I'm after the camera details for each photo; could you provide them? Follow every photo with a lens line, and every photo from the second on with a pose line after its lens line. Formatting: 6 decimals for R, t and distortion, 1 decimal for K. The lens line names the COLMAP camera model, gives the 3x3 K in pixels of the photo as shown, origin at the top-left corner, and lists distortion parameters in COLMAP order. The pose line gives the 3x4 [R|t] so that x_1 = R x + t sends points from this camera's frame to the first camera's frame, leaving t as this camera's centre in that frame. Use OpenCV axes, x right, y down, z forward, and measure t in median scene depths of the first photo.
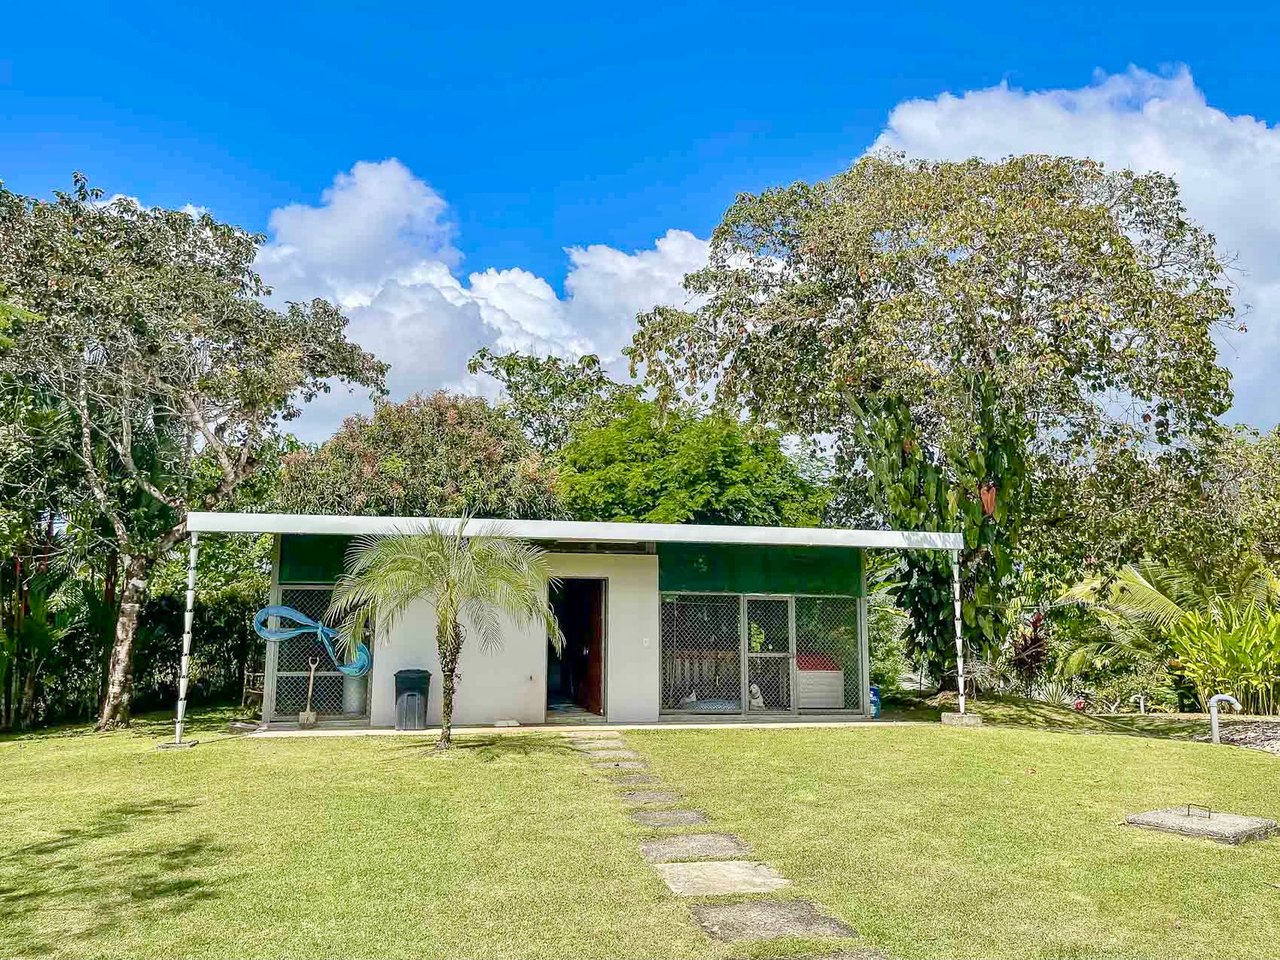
lens RADIAL K [[1106.9, 0, 604.3], [0, 1106.9, 479.1], [0, 0, 1]] dist [0.089782, -0.237299]
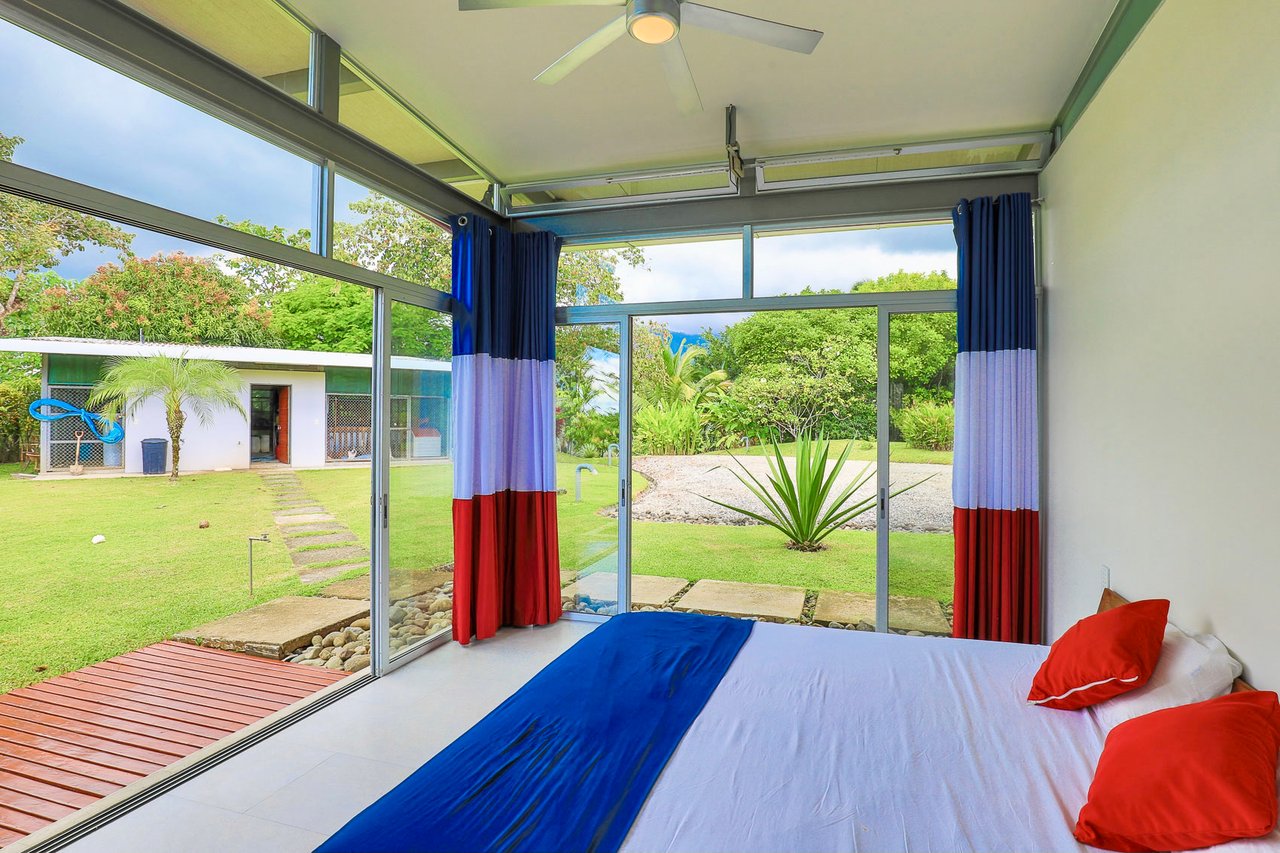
lens RADIAL K [[656.3, 0, 640.0], [0, 656.3, 426.5], [0, 0, 1]] dist [-0.038197, 0.018946]
pose [[0.894269, -0.000729, 0.447529, 0.026216], [-0.066524, 0.988672, 0.134541, -0.013608], [-0.442557, -0.150088, 0.884091, -0.100349]]
